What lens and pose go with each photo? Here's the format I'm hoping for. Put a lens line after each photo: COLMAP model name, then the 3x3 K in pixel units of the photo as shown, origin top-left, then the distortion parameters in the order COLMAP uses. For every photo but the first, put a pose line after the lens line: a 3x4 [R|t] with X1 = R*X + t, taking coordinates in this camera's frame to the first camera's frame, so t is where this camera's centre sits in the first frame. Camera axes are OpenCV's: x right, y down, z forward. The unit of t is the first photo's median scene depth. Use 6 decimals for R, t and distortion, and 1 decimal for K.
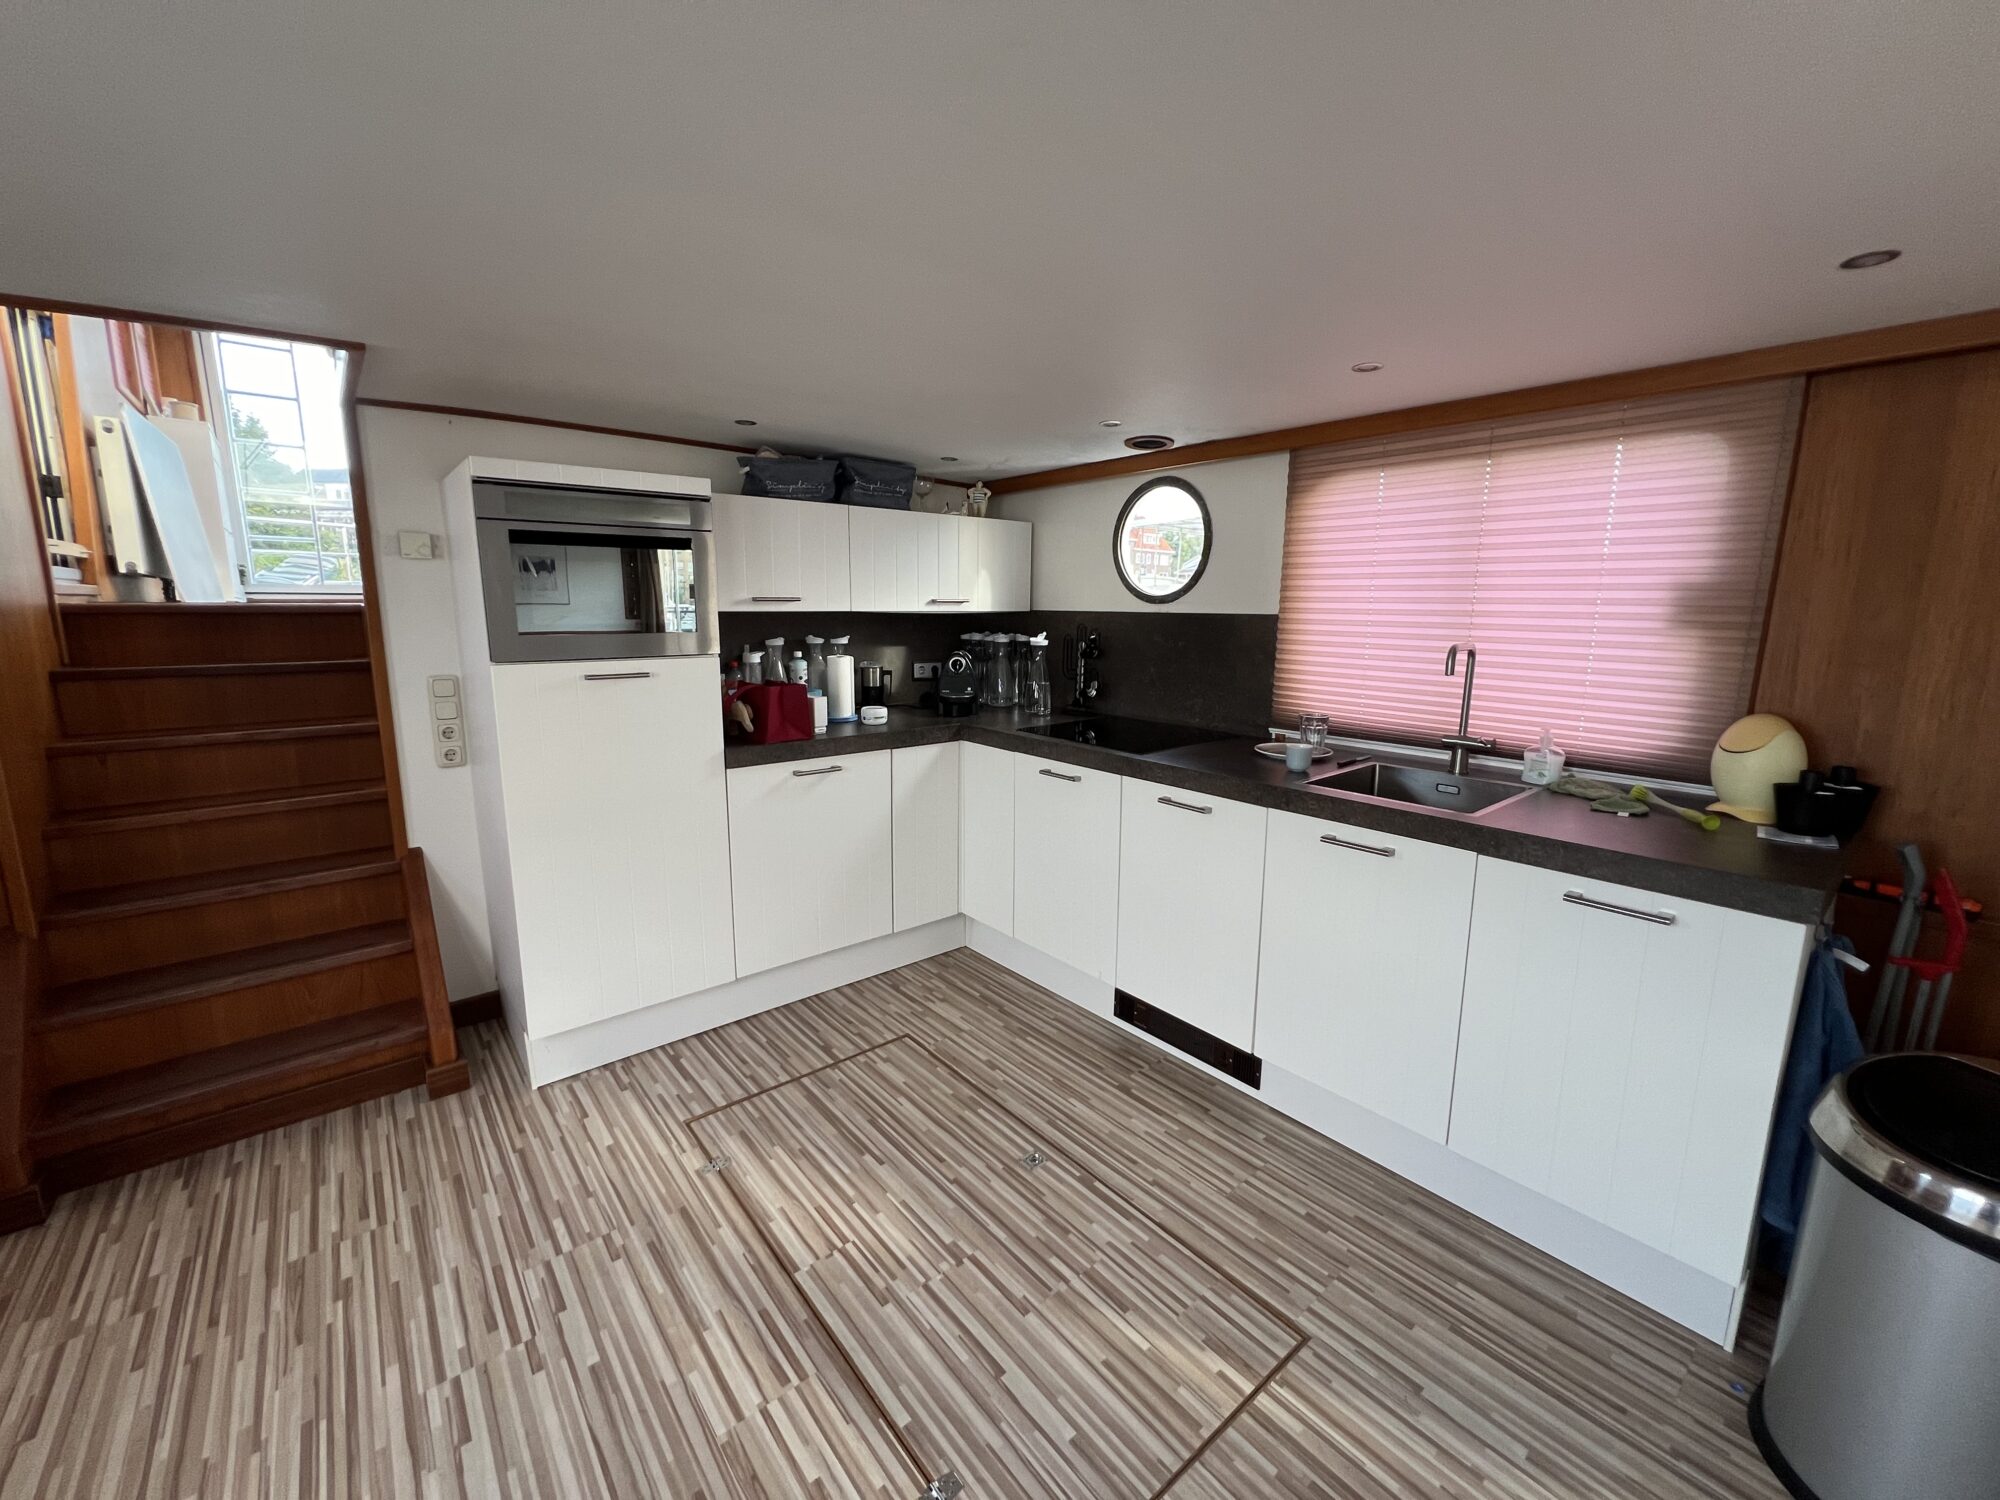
lens RADIAL K [[803.1, 0, 997.9], [0, 803.1, 748.1], [0, 0, 1]] dist [-0.003089, 0.000843]
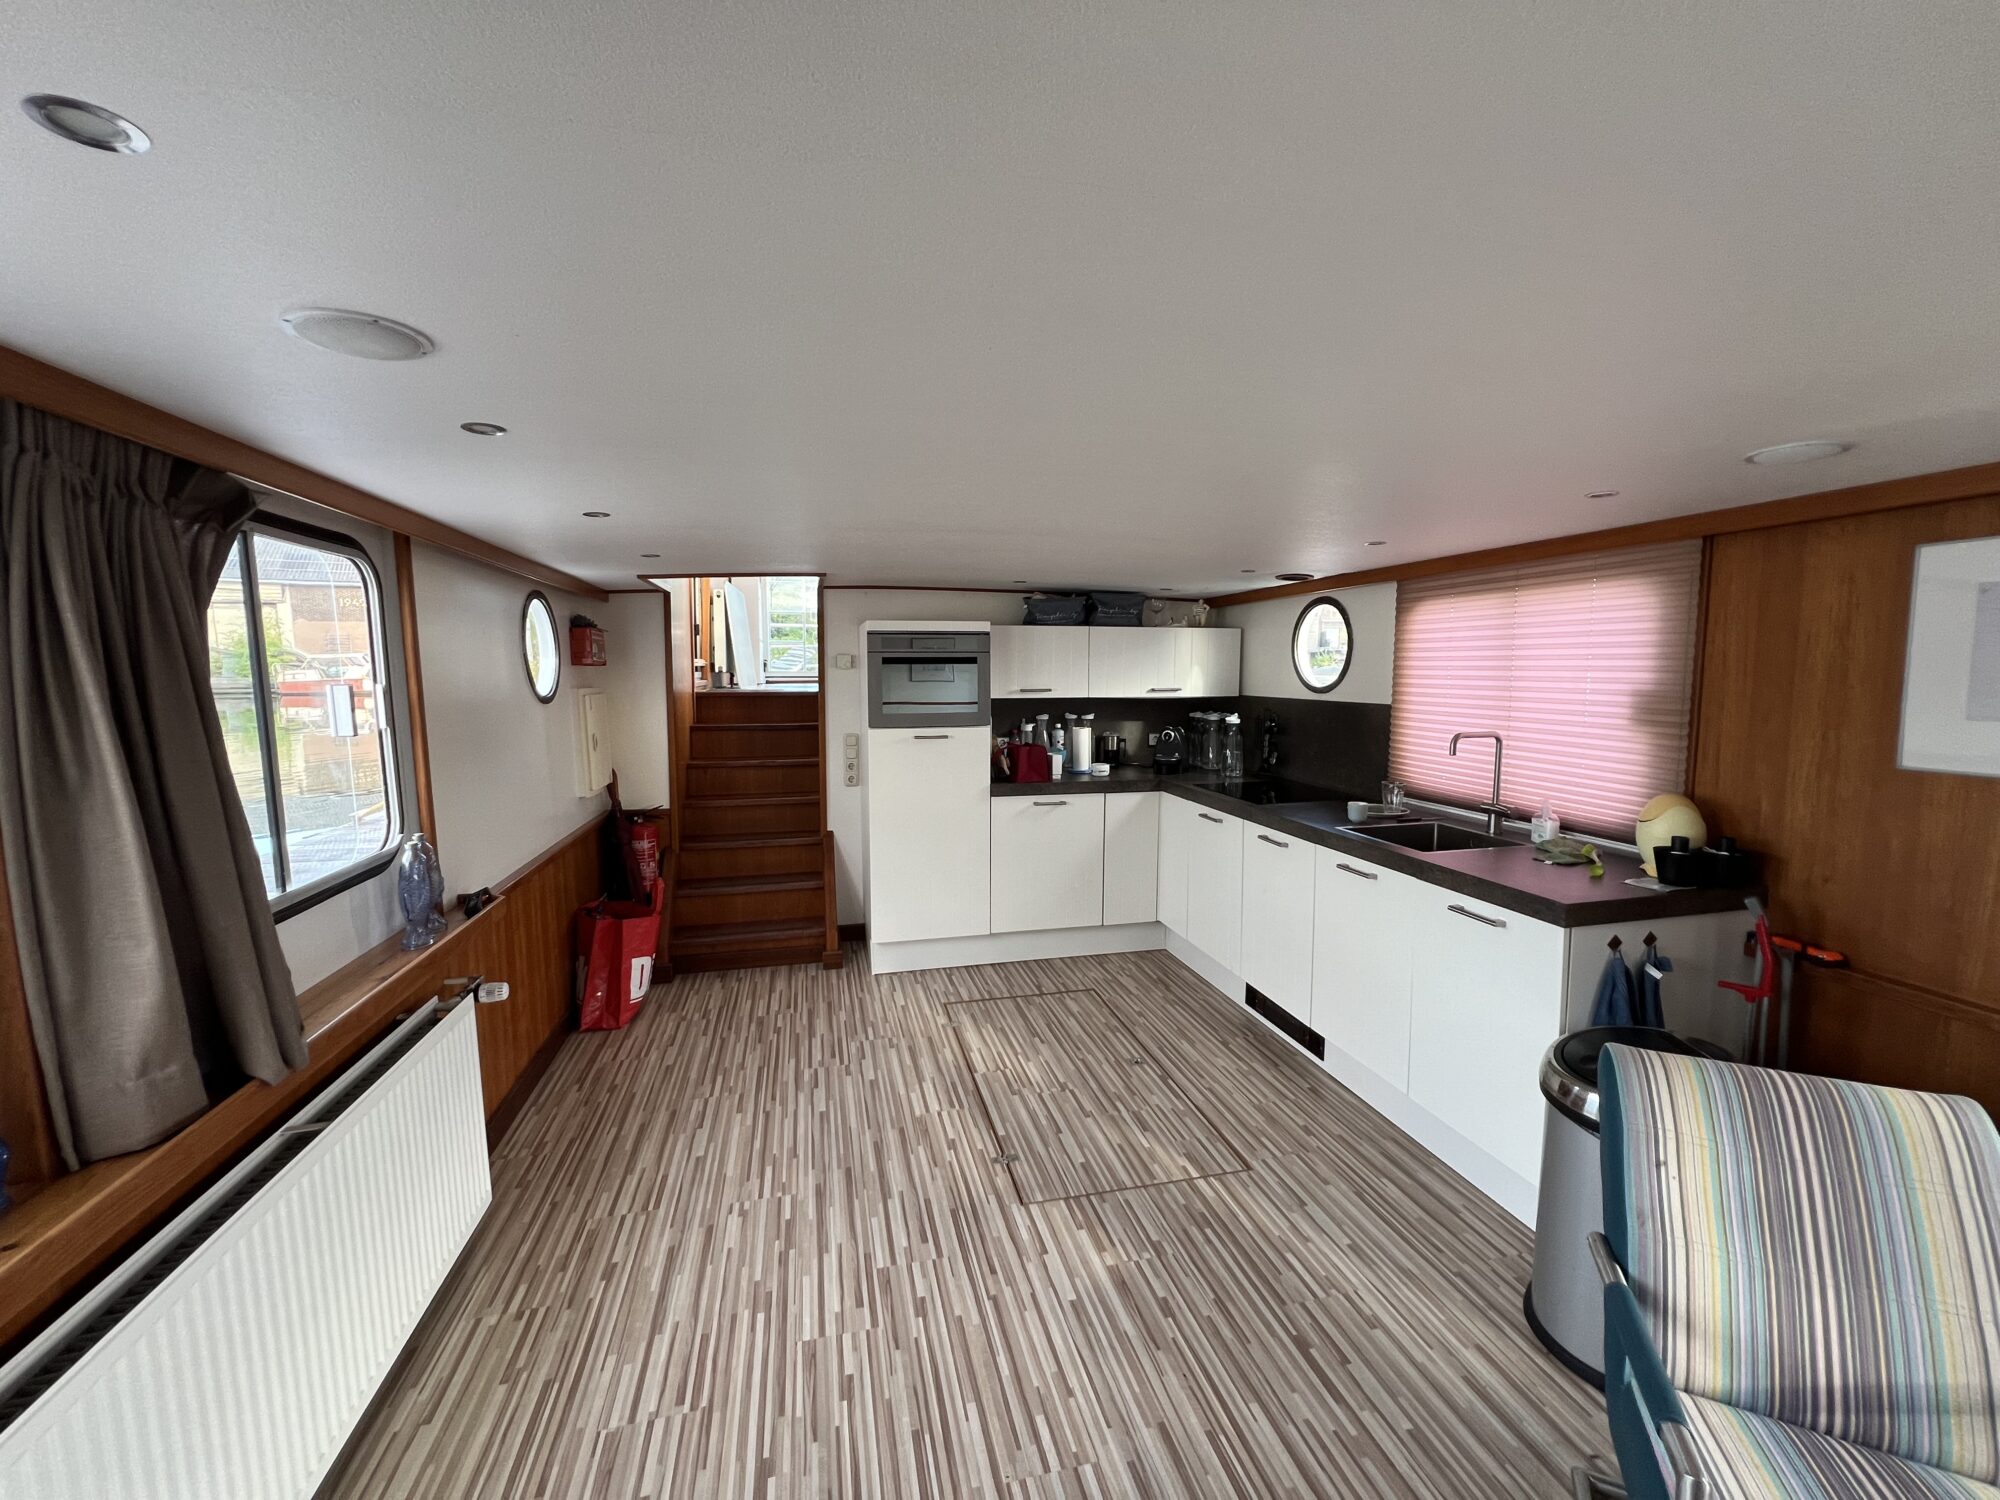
lens RADIAL K [[803.1, 0, 998.9], [0, 803.1, 751.6], [0, 0, 1]] dist [-0.003089, 0.000843]
pose [[0.896710, 0.038270, -0.440962, 0.376605], [-0.072150, 0.995568, -0.060317, 0.031634], [0.436699, 0.085902, 0.895497, -0.431880]]
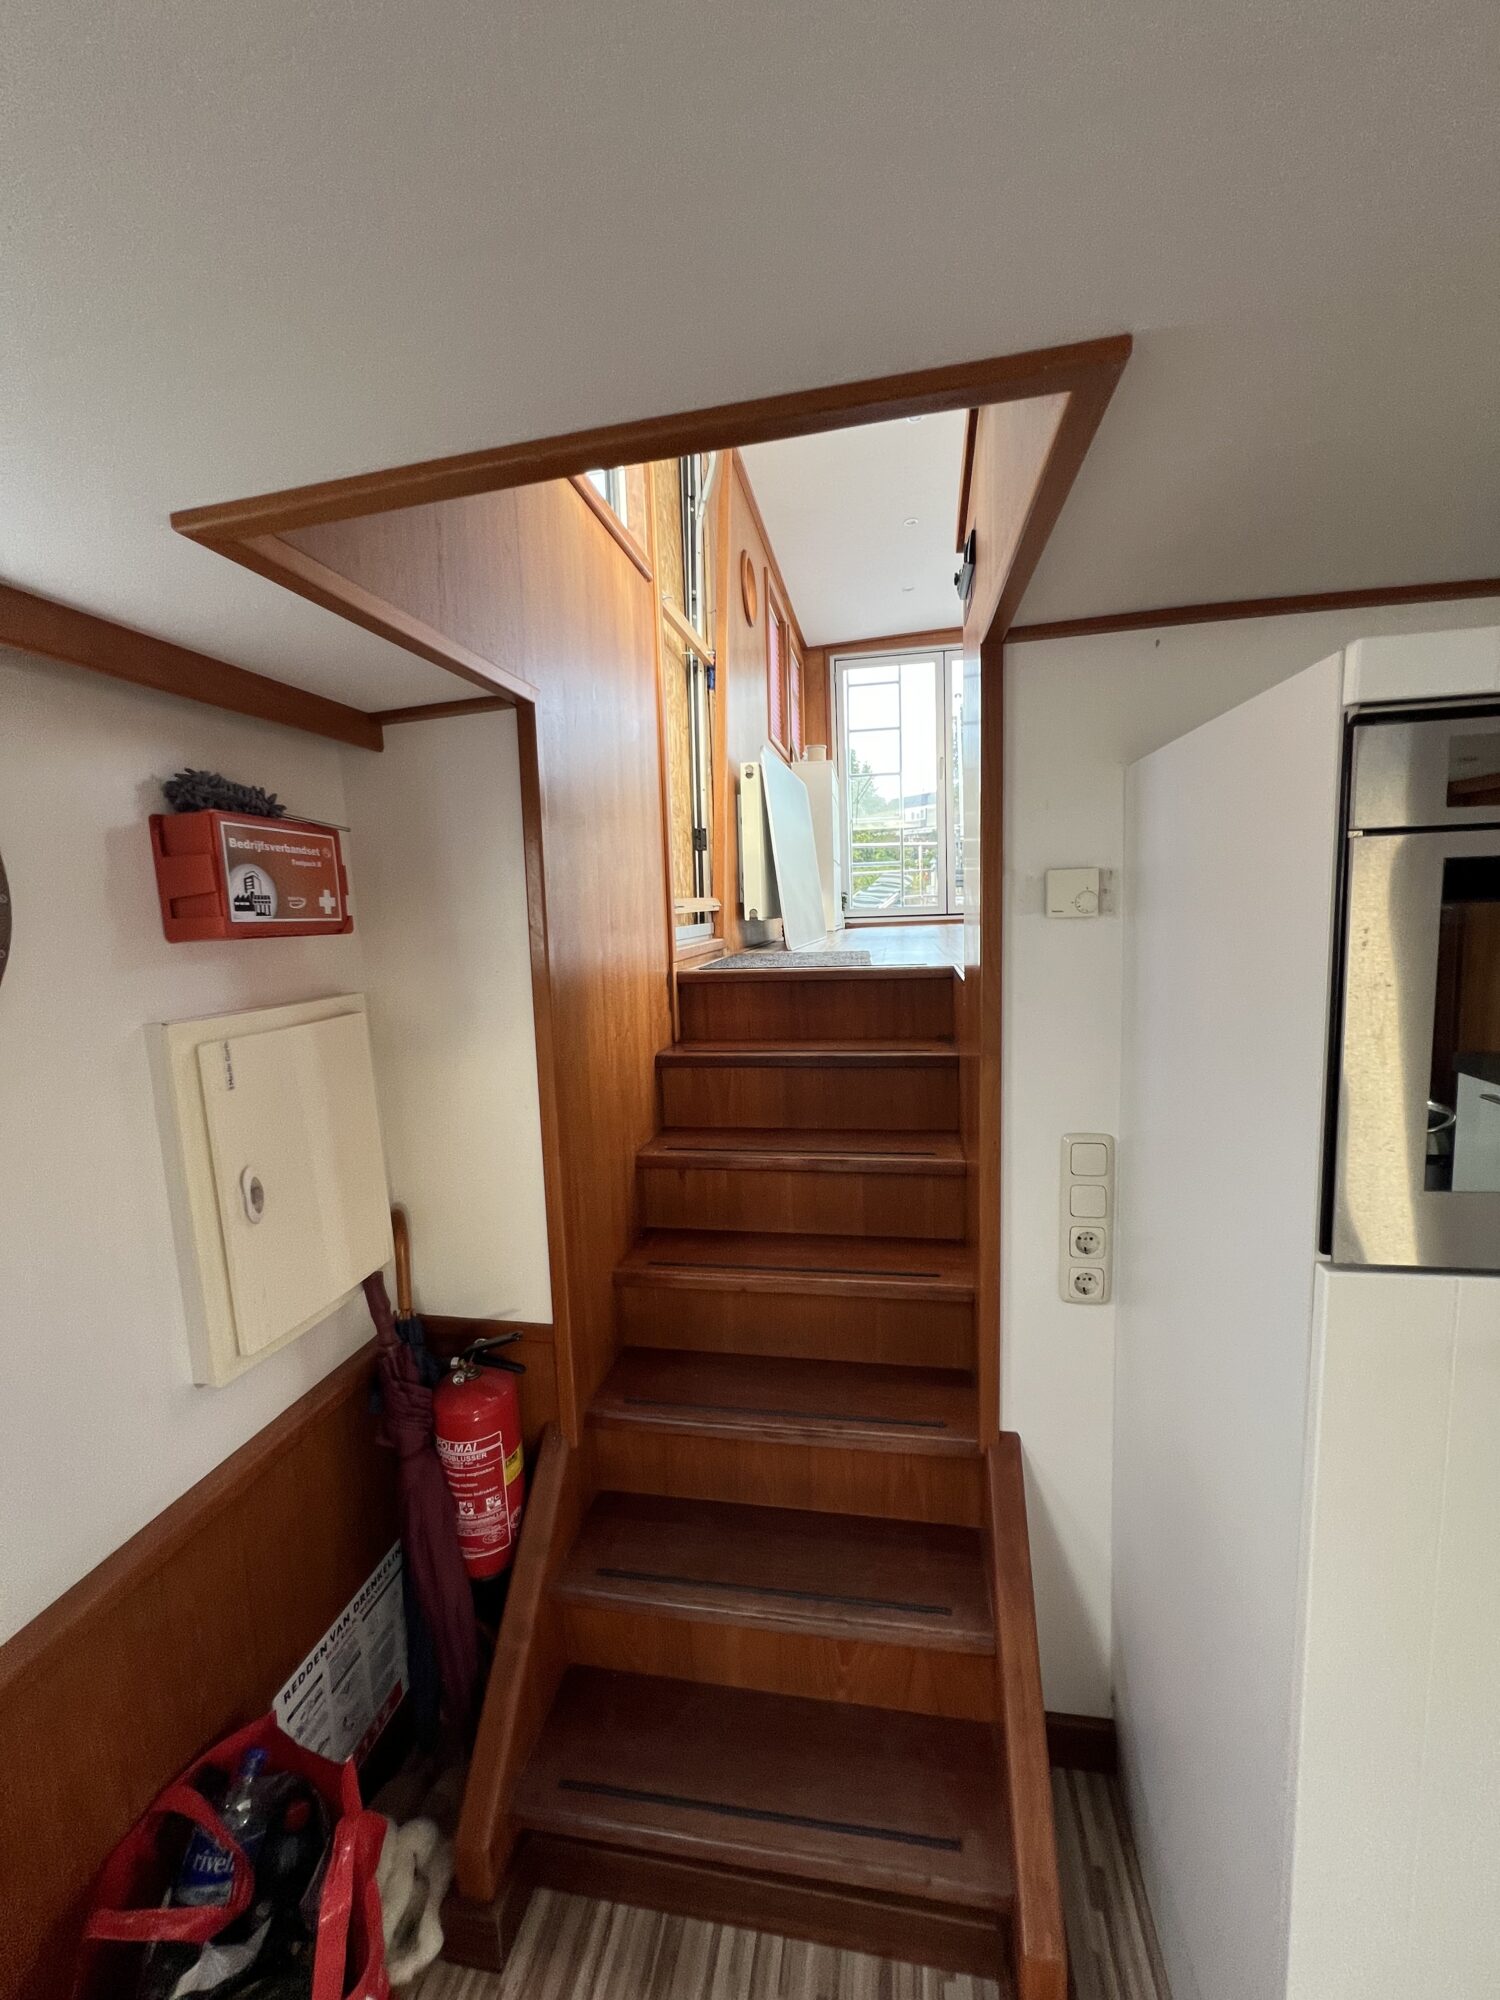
lens RADIAL K [[803.1, 0, 754.5], [0, 803.1, 998.0], [0, 0, 1]] dist [-0.003089, 0.000843]
pose [[0.649412, 0.058411, -0.758190, -0.442053], [-0.094475, 0.995518, -0.004225, -0.156130], [0.754545, 0.074374, 0.652020, 0.487240]]
